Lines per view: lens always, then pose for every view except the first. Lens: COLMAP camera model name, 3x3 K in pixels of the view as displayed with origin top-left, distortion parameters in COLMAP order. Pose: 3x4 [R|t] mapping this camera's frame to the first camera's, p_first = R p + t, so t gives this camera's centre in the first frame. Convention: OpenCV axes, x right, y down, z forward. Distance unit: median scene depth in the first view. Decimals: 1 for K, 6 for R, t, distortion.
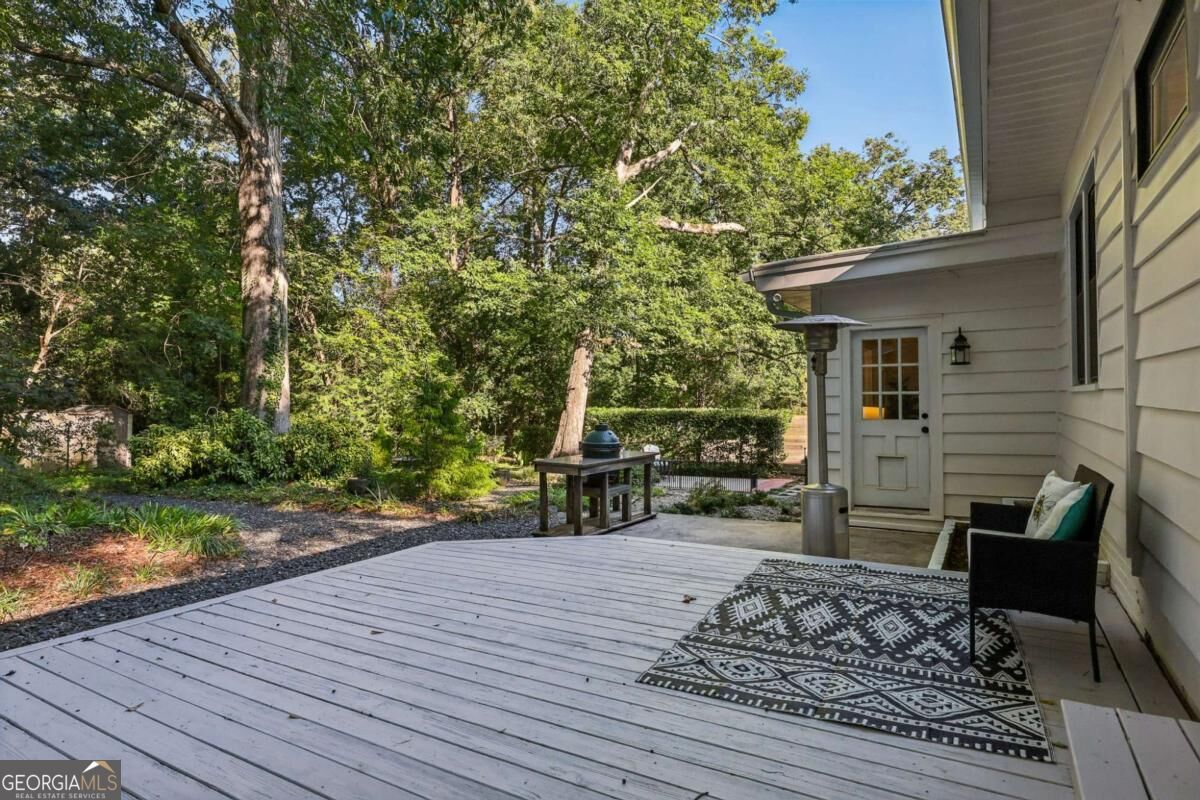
lens RADIAL K [[656.1, 0, 599.3], [0, 656.1, 397.9], [0, 0, 1]] dist [-0.005702, 0.000109]
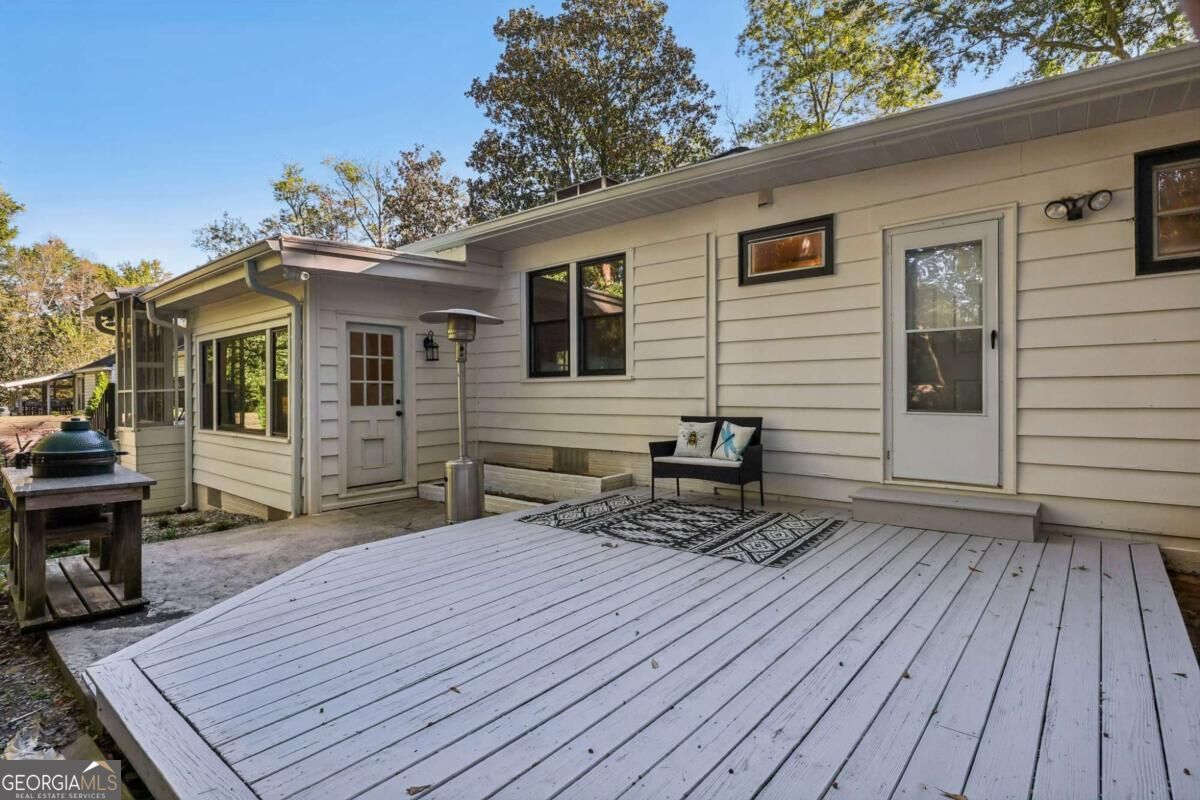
lens RADIAL K [[596.4, 0, 599.2], [0, 596.4, 394.9], [0, 0, 1]] dist [-0.001187, -0.000328]
pose [[0.158398, 0.003777, 0.987368, -0.535342], [0.008662, 0.999949, -0.005215, 0.024617], [-0.987337, 0.009379, 0.158357, 0.491644]]
